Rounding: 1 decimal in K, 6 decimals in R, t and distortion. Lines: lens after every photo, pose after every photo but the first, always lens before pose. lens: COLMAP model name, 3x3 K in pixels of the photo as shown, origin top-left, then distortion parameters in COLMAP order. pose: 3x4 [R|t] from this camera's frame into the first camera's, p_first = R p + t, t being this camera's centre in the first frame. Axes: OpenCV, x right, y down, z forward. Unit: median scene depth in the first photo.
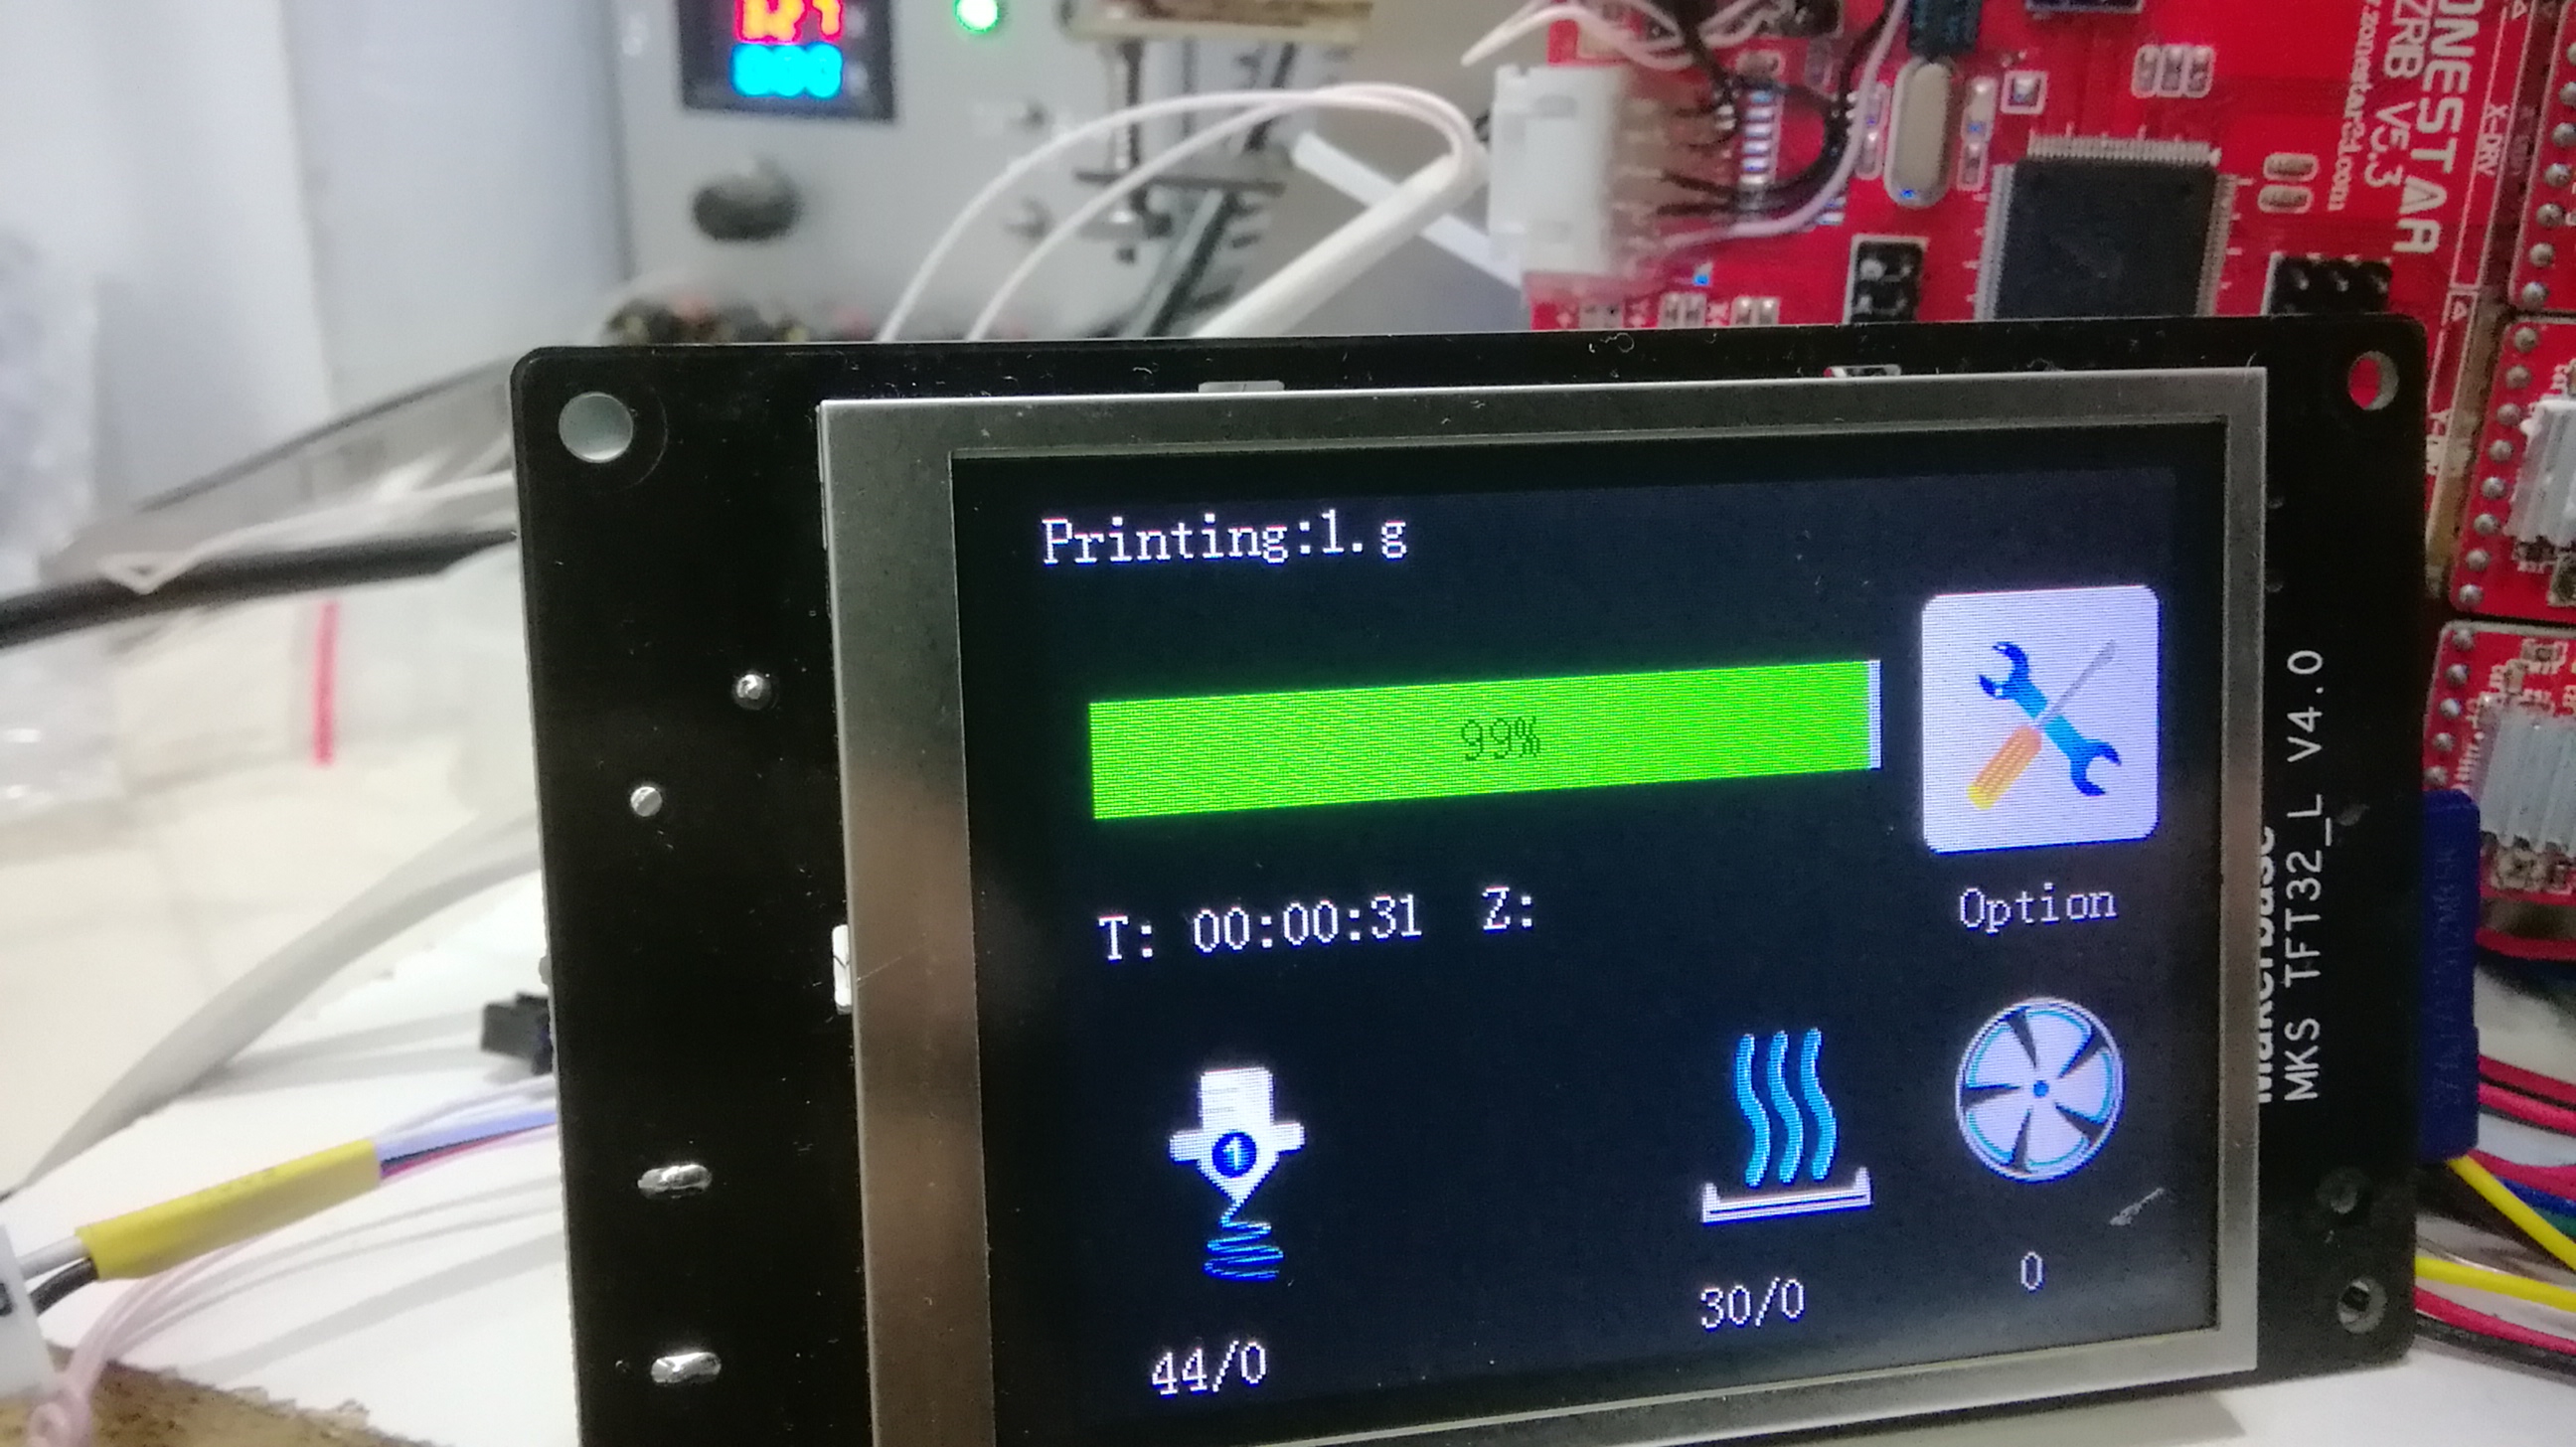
lens RADIAL K [[2169.7, 0, 1250.2], [0, 2169.7, 737.7], [0, 0, 1]] dist [0.078909, -0.146811]
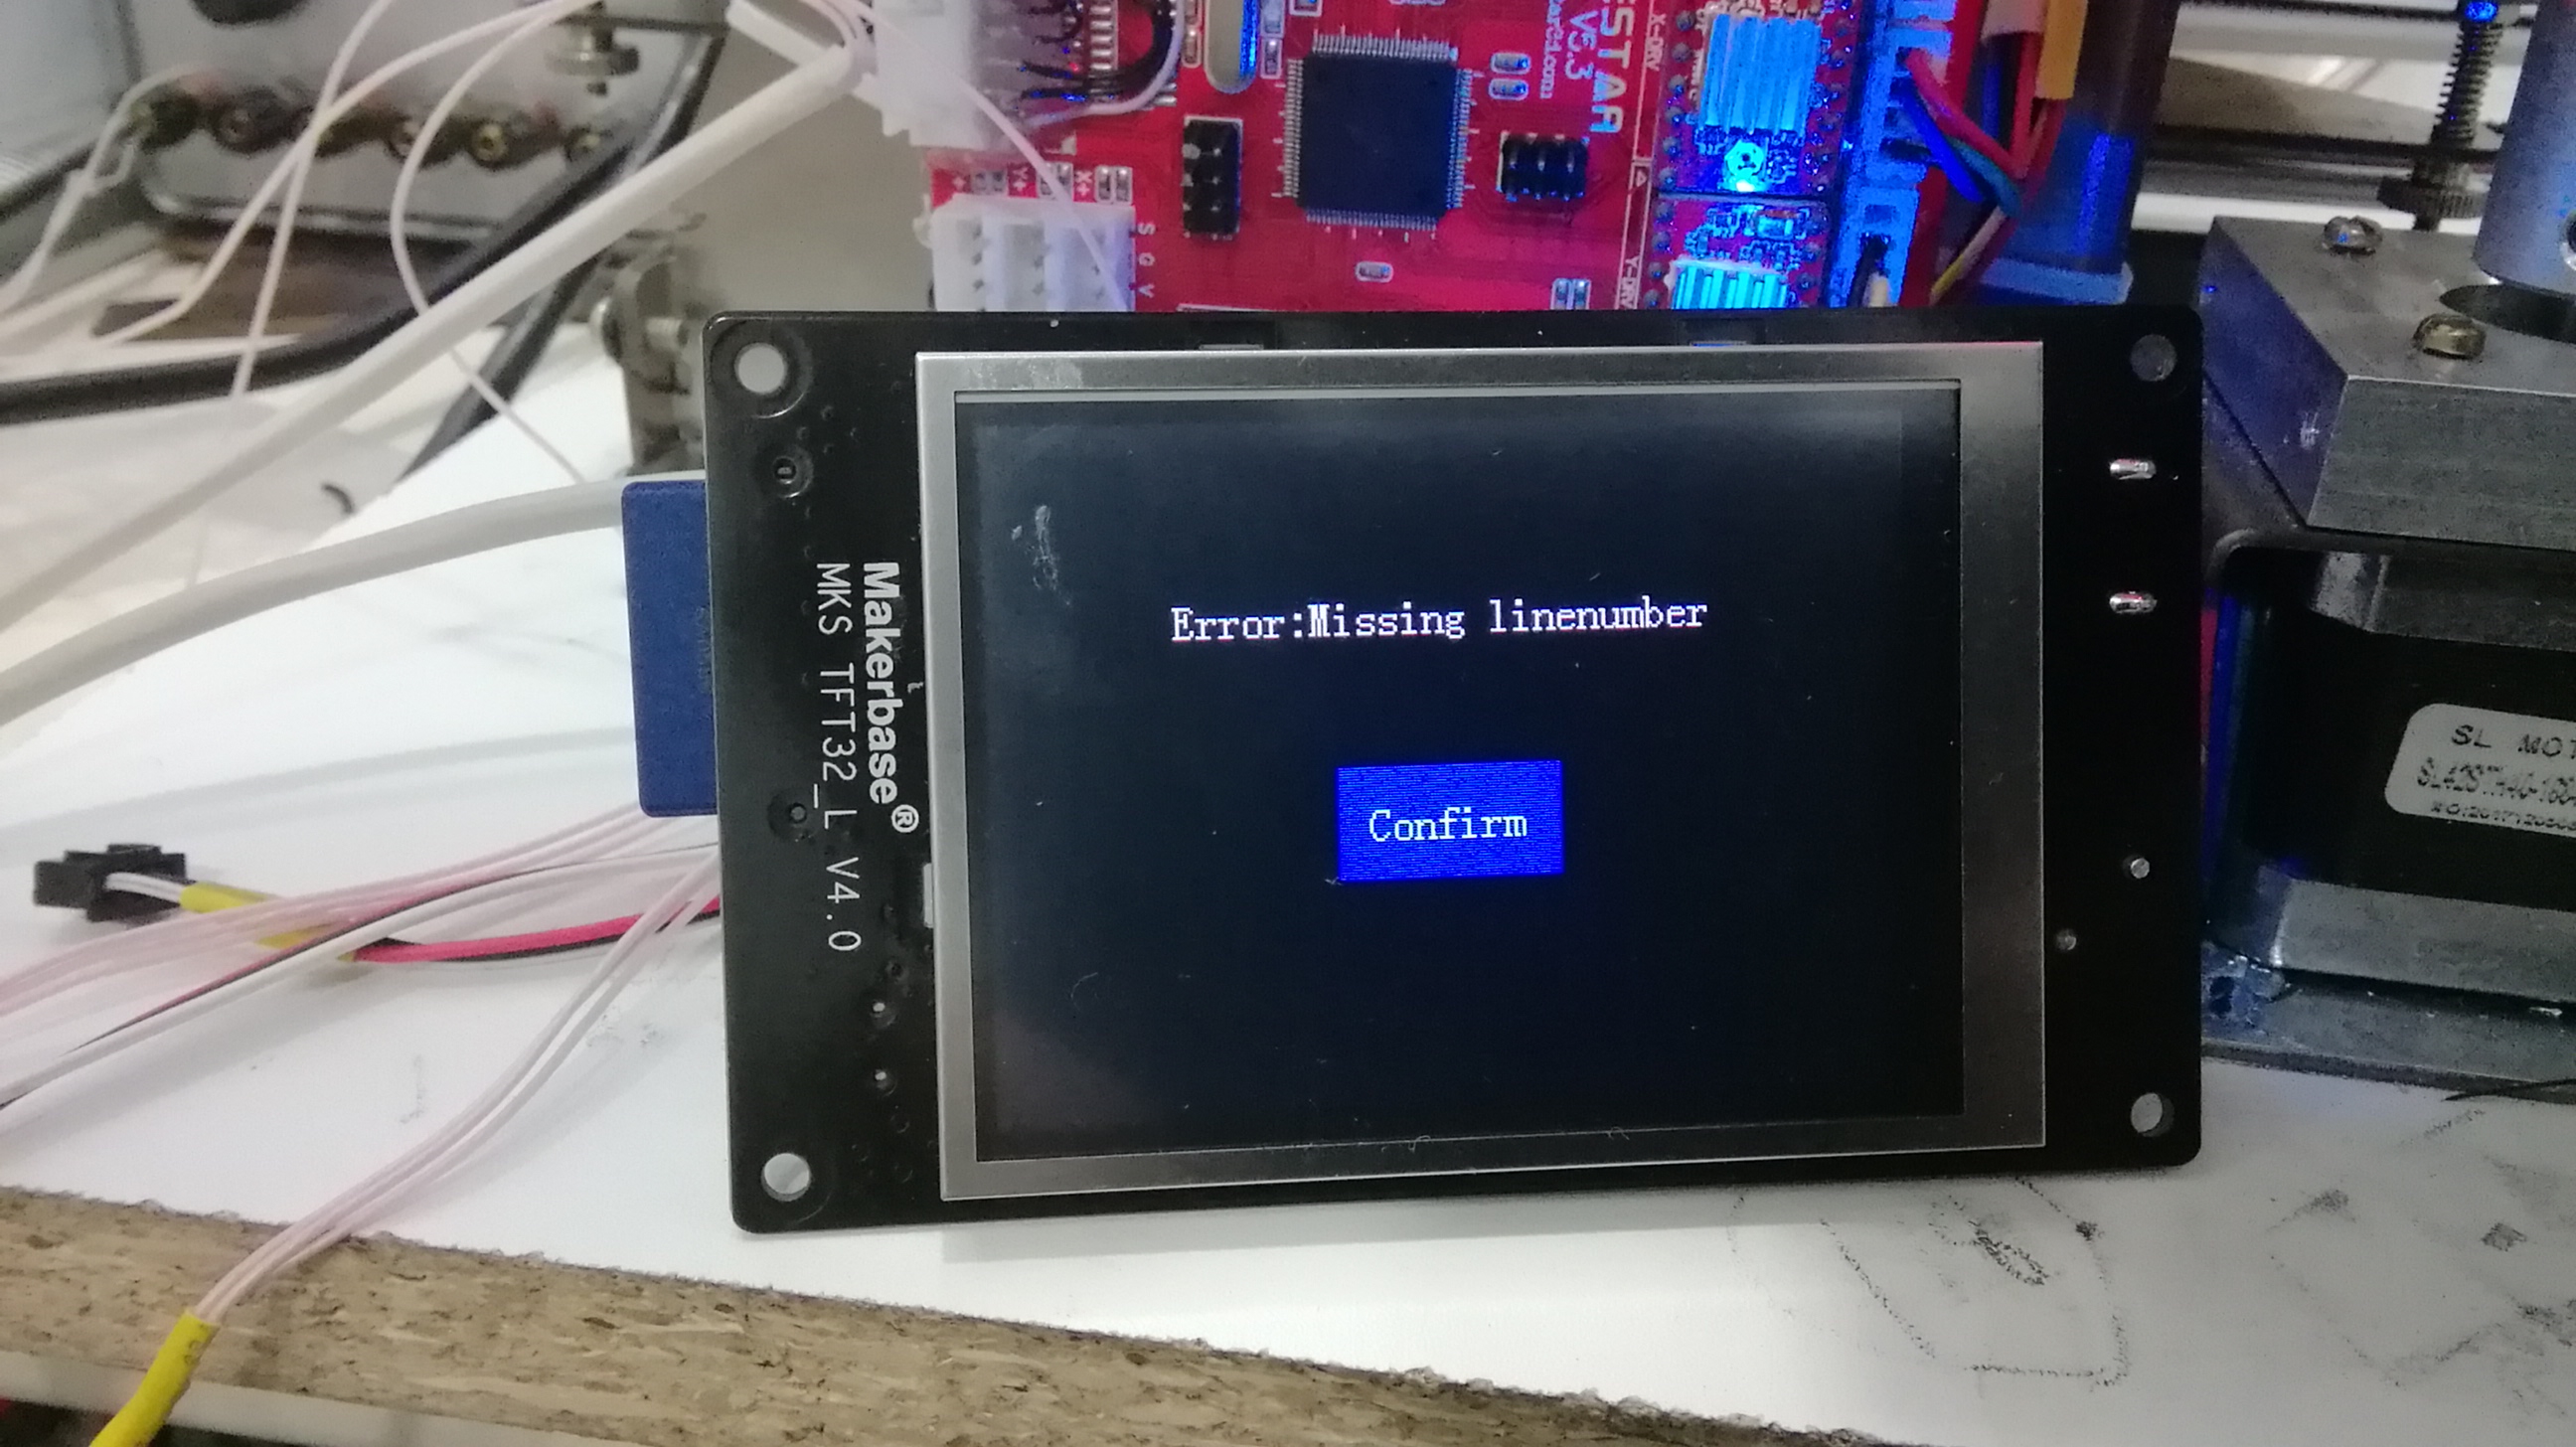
lens RADIAL K [[2169.7, 0, 1302.5], [0, 2169.7, 718.4], [0, 0, 1]] dist [0.078909, -0.146811]
pose [[0.982613, -0.069449, 0.172189, 0.116924], [0.046678, 0.990025, 0.132935, -0.061186], [-0.179703, -0.122586, 0.976053, -0.242594]]
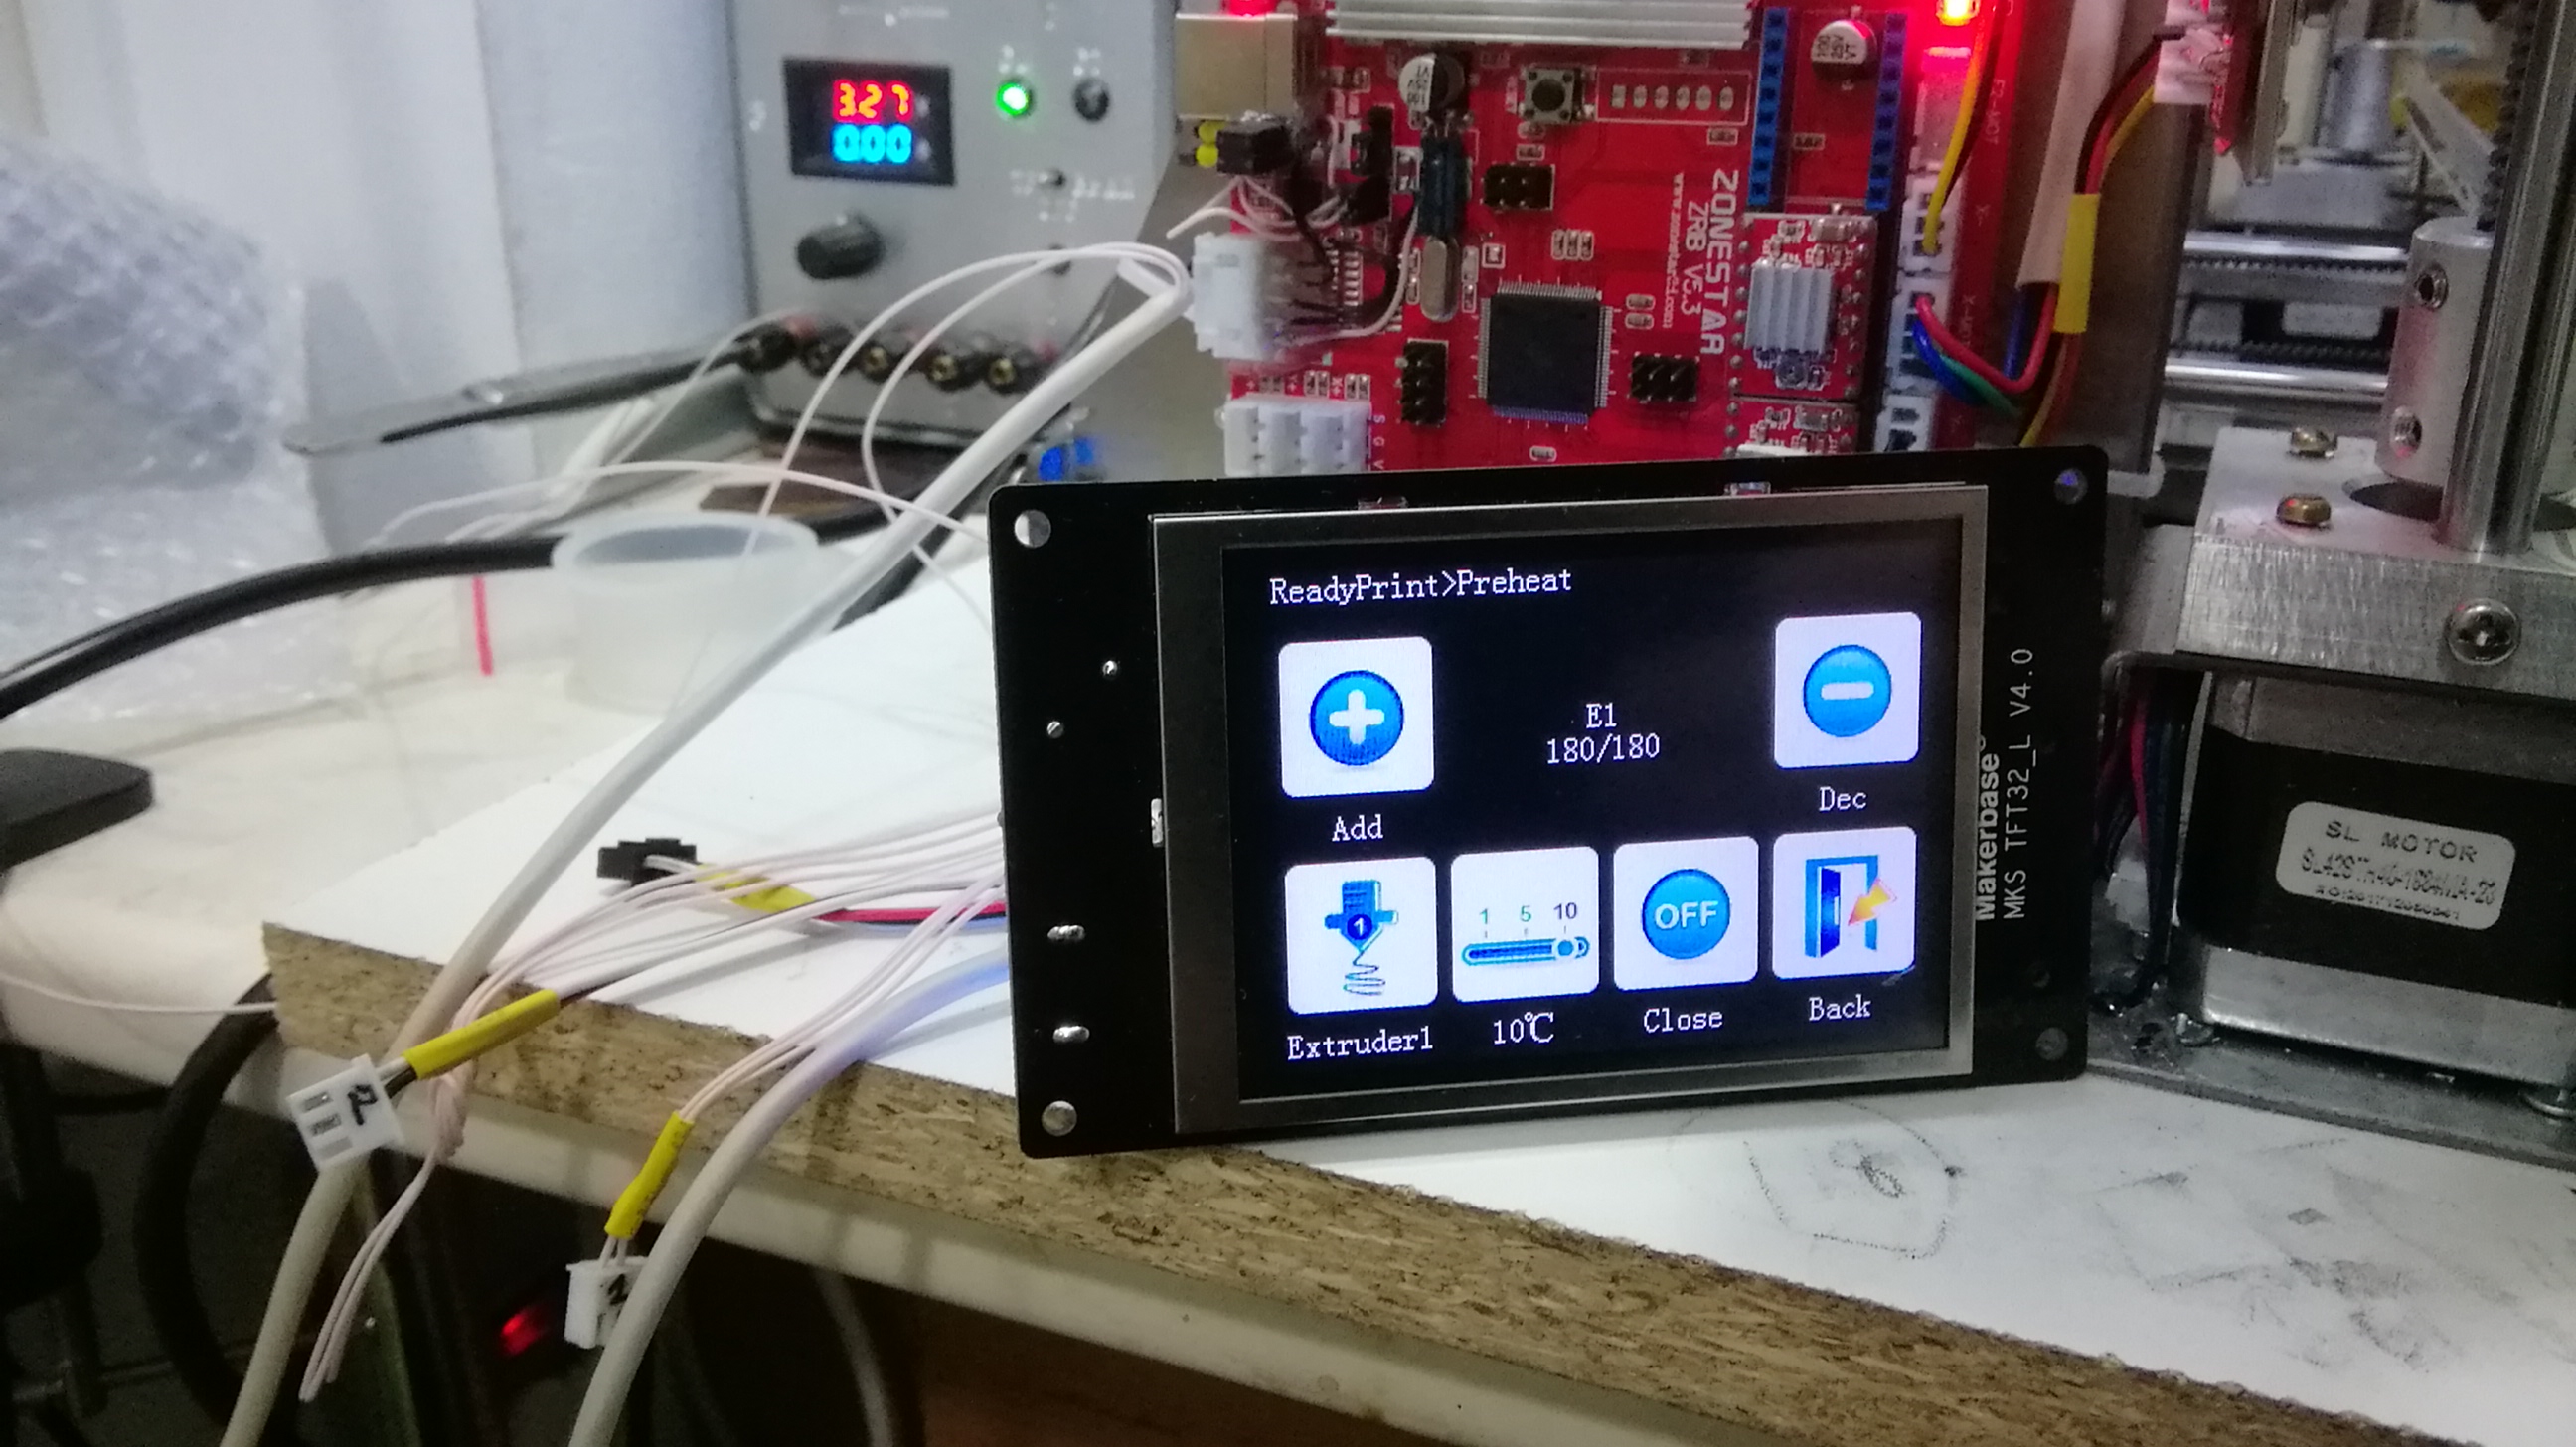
lens RADIAL K [[2169.7, 0, 1287.8], [0, 2169.7, 715.5], [0, 0, 1]] dist [0.078909, -0.146811]
pose [[0.997451, 0.007686, -0.070934, 0.325774], [-0.006911, 0.999914, 0.011165, 0.040173], [0.071014, -0.010646, 0.997419, -0.693167]]
